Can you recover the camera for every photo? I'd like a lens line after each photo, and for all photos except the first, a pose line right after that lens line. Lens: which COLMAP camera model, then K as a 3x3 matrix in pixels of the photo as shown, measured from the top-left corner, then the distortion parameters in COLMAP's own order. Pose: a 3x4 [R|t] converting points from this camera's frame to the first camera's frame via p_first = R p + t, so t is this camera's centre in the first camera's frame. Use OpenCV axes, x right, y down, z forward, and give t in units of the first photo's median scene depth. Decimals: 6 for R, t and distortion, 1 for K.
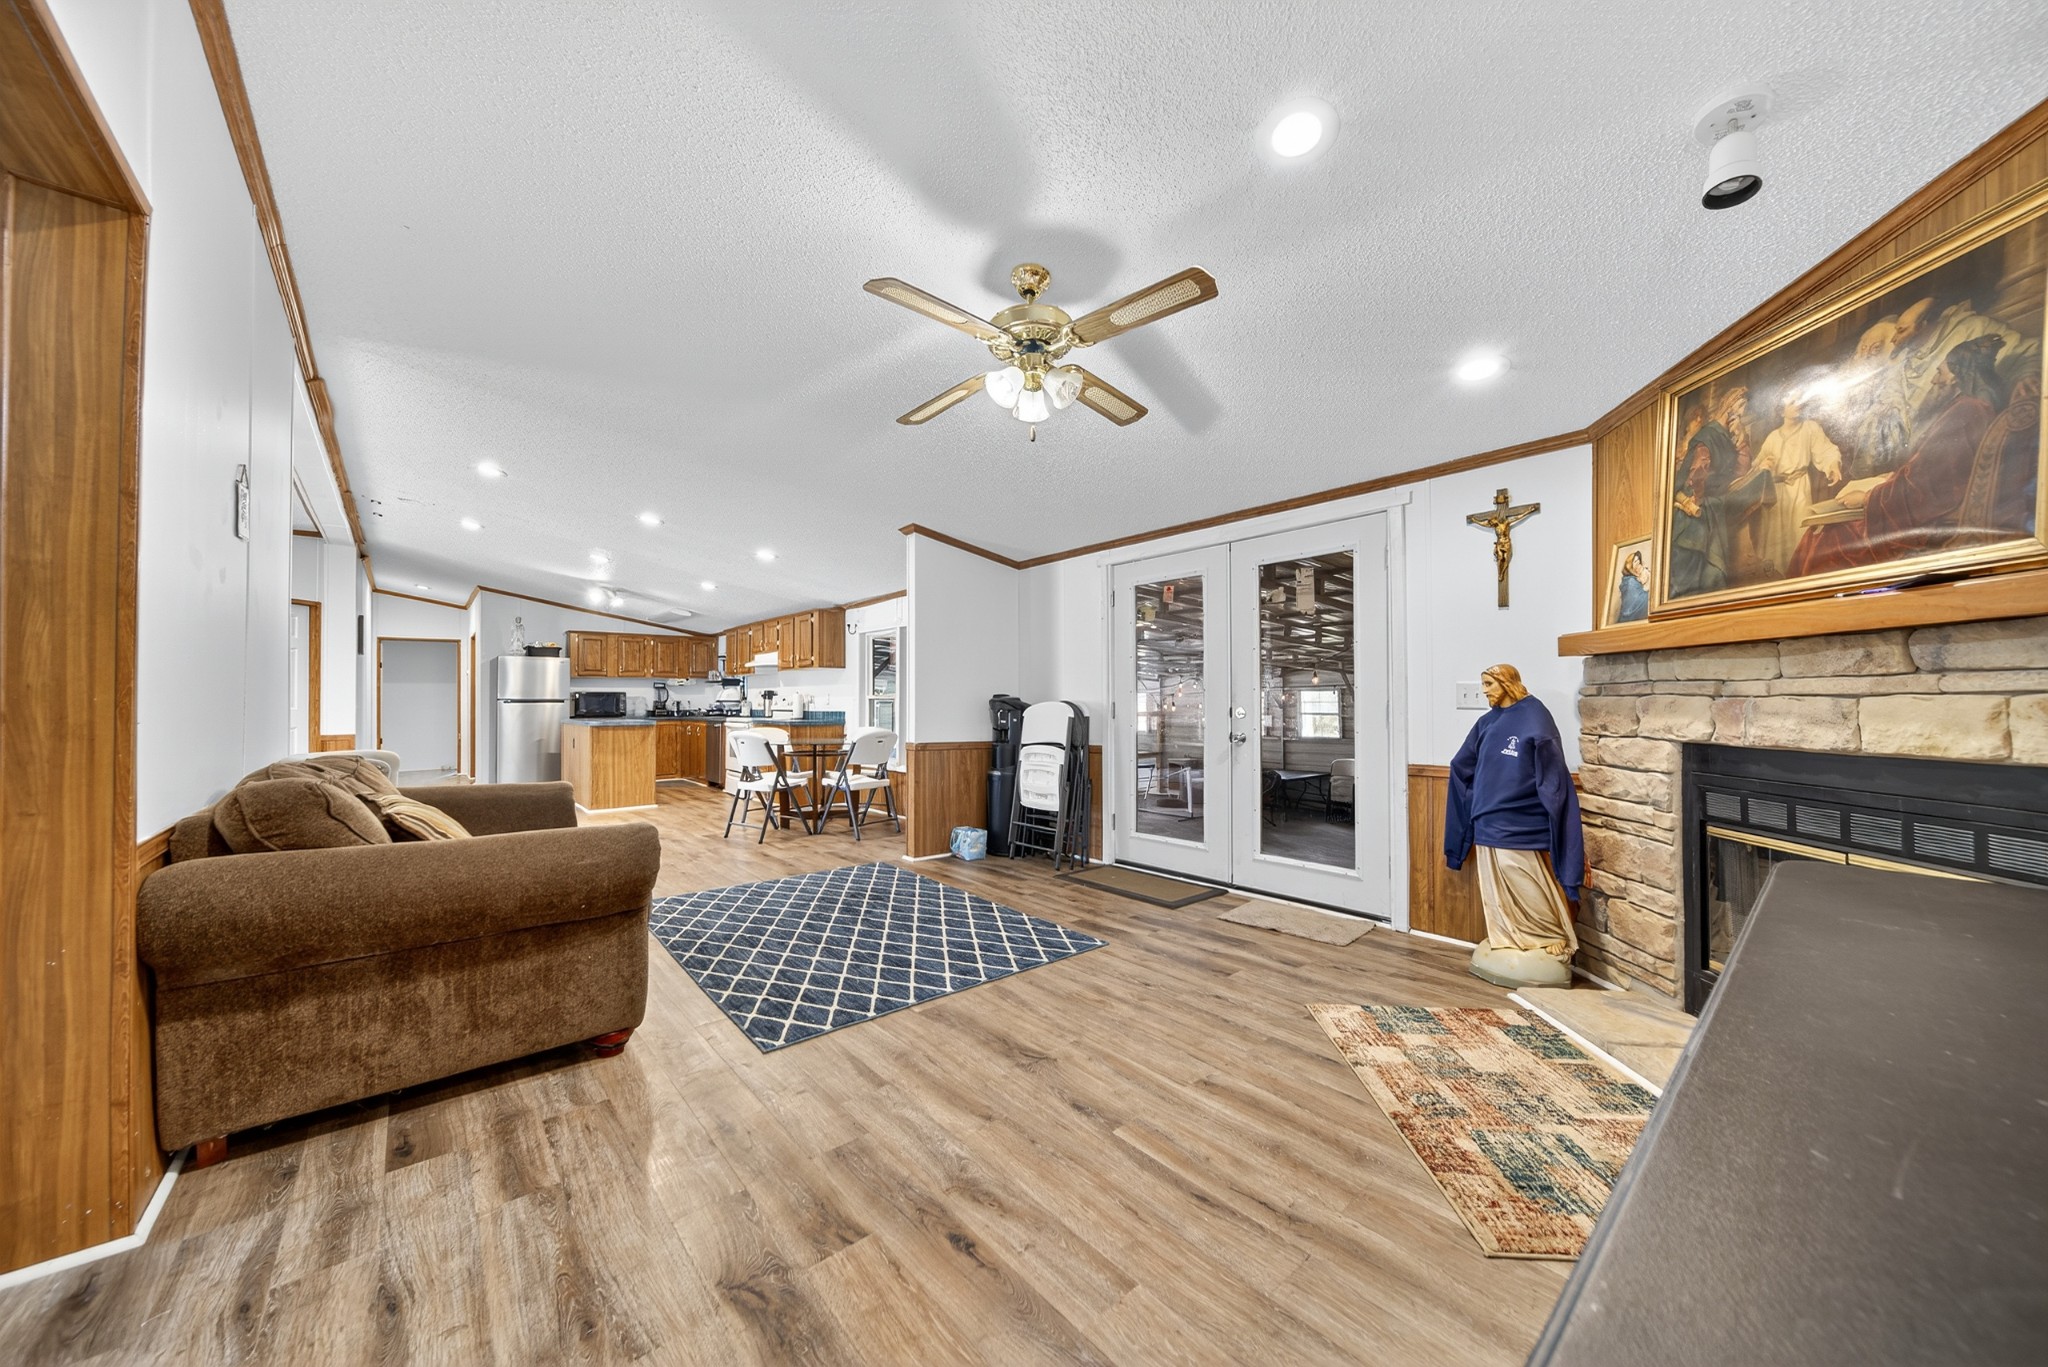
lens RADIAL K [[715.2, 0, 1029.2], [0, 715.2, 692.3], [0, 0, 1]] dist [-0.004497, -0.000184]
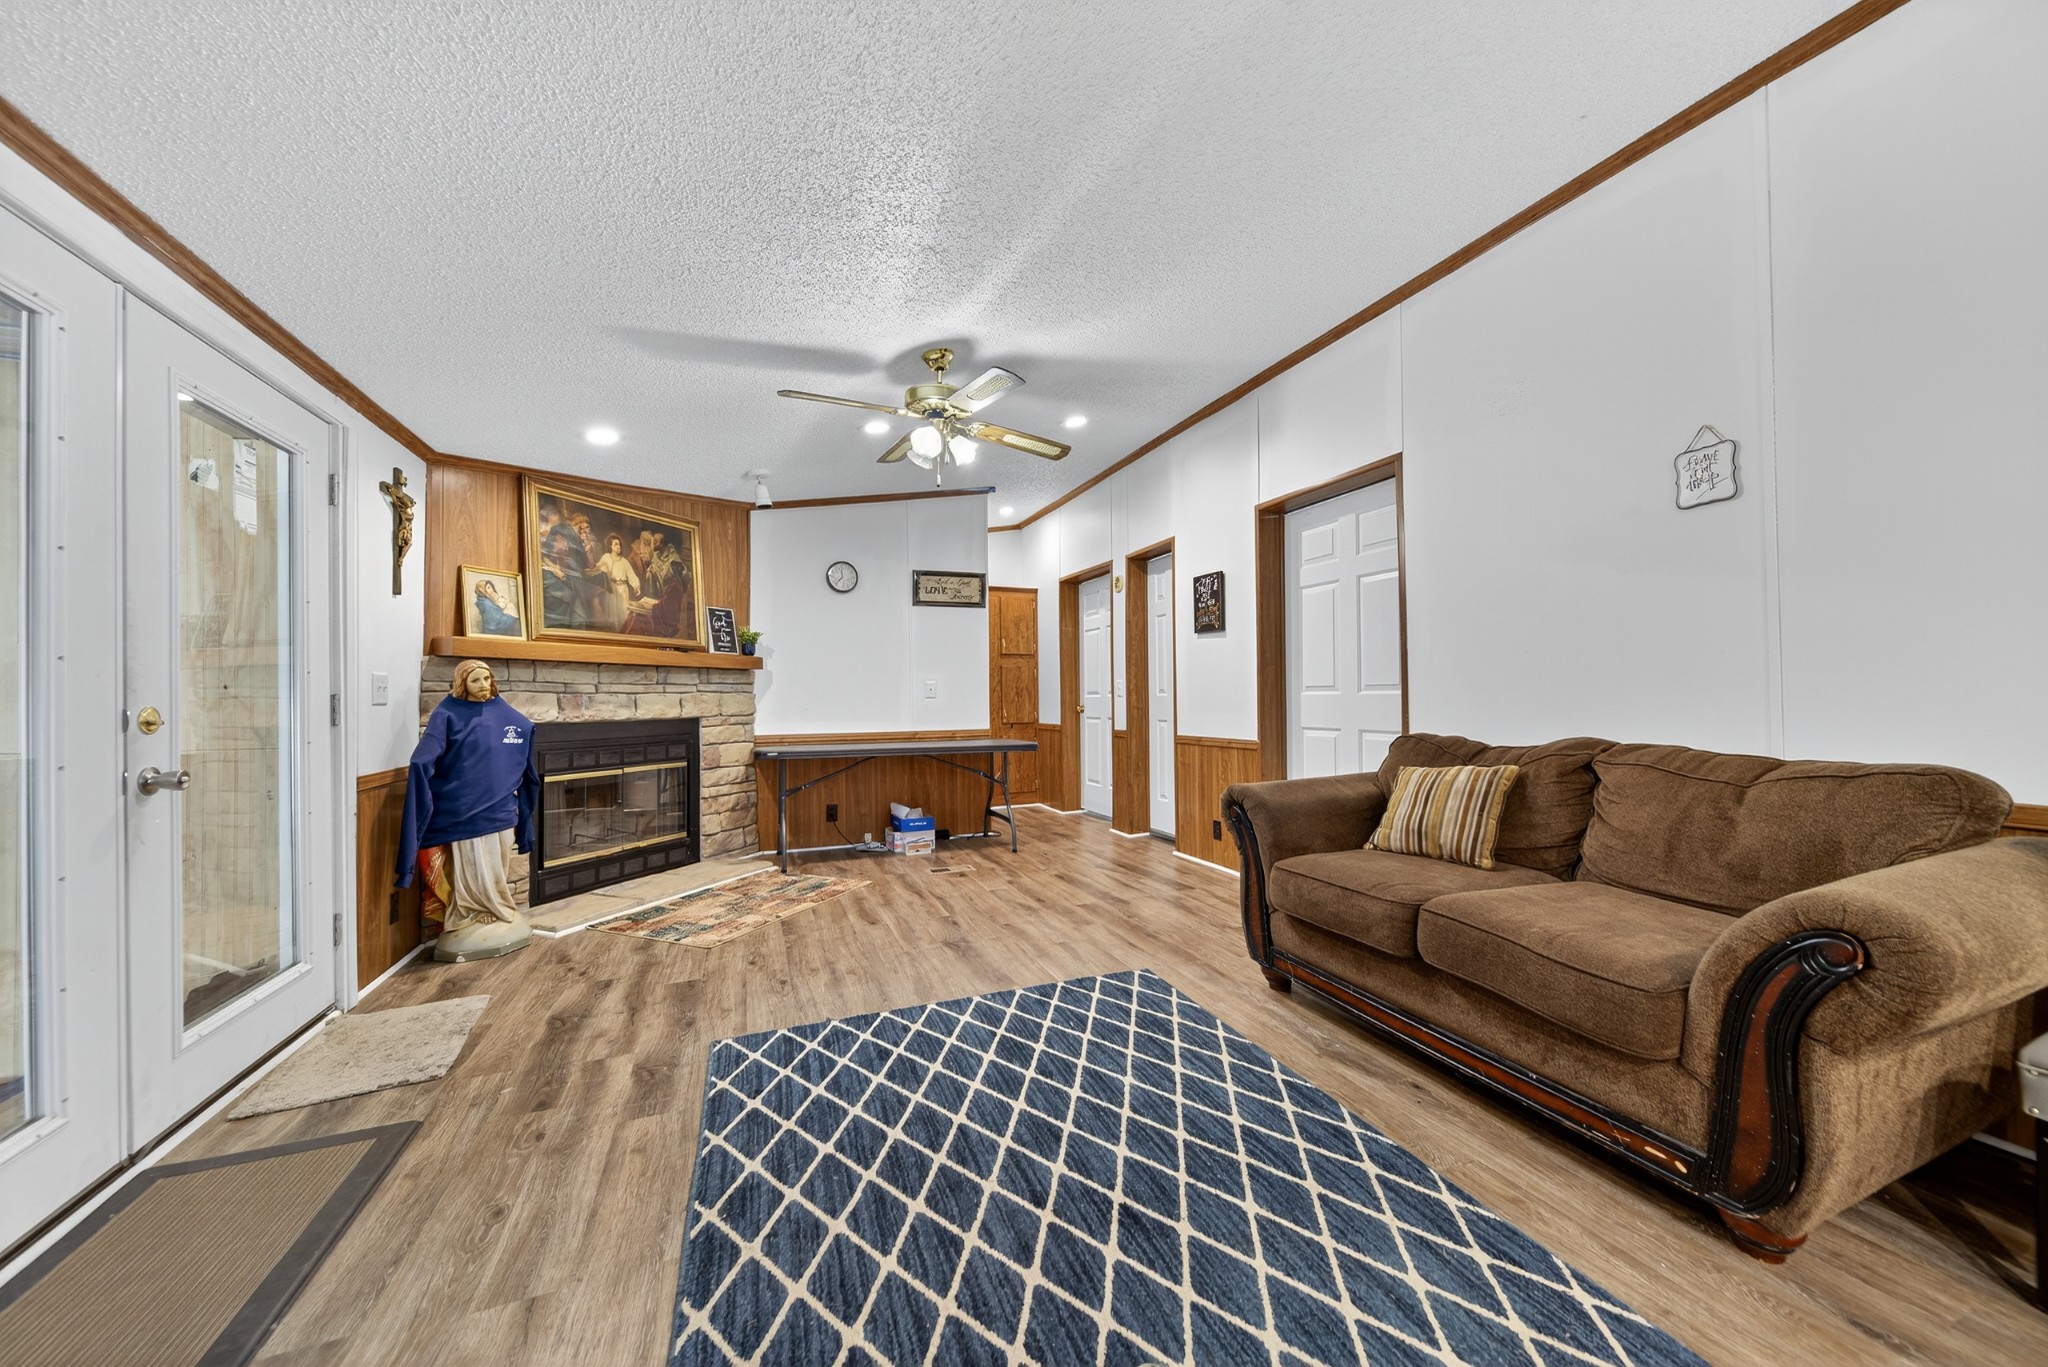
lens RADIAL K [[715.2, 0, 1029.2], [0, 715.2, 692.3], [0, 0, 1]] dist [-0.004497, -0.000184]
pose [[-0.947125, 0.010799, 0.320684, -0.498081], [0.004173, 0.999764, -0.021341, 0.038353], [-0.320838, -0.018875, -0.946946, 1.936729]]
